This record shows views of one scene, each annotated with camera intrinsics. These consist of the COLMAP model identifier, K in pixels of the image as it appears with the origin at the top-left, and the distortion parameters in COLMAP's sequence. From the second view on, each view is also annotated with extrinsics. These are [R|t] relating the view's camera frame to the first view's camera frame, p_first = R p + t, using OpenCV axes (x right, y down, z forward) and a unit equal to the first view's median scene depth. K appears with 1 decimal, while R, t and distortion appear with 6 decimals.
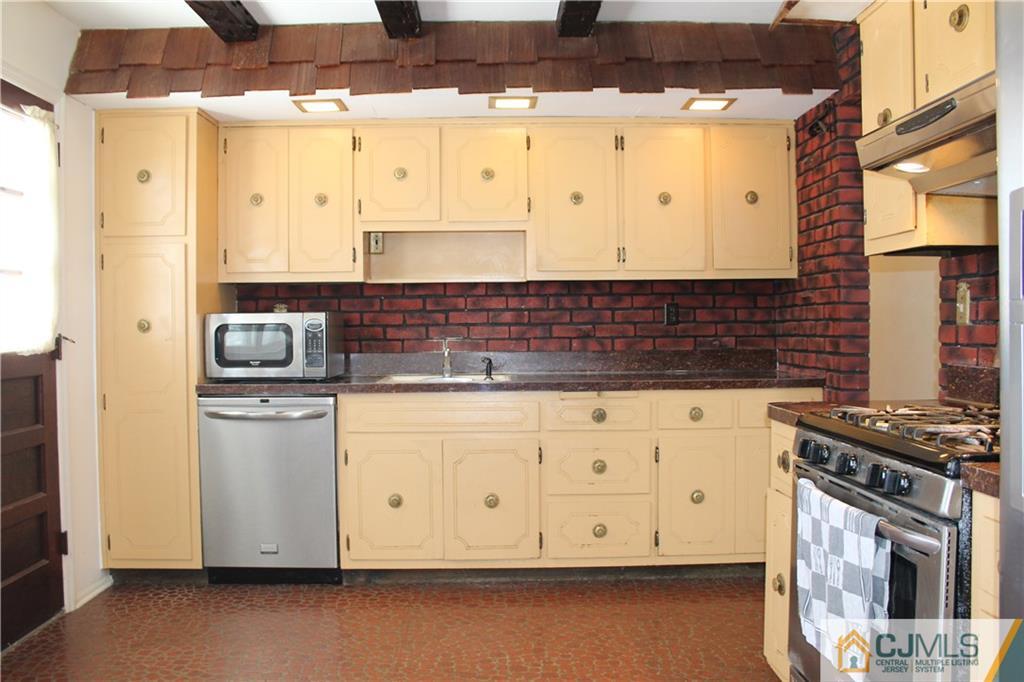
lens RADIAL K [[884.8, 0, 512.0], [0, 884.8, 341.0], [0, 0, 1]] dist [-0.008068, -0.003545]
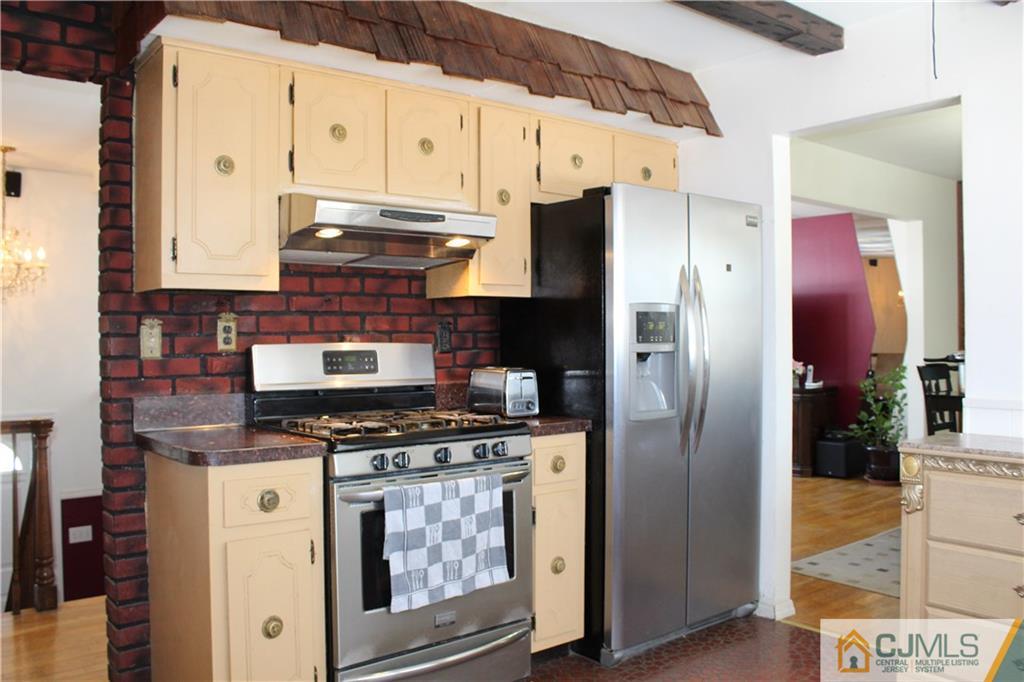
lens RADIAL K [[843.7, 0, 512.0], [0, 843.7, 341.0], [0, 0, 1]] dist [0.000708, -0.000529]
pose [[-0.615911, 0.004615, 0.787802, -0.555868], [0.027162, 0.999513, 0.015380, -0.044066], [-0.787347, 0.030871, -0.615737, 1.297808]]
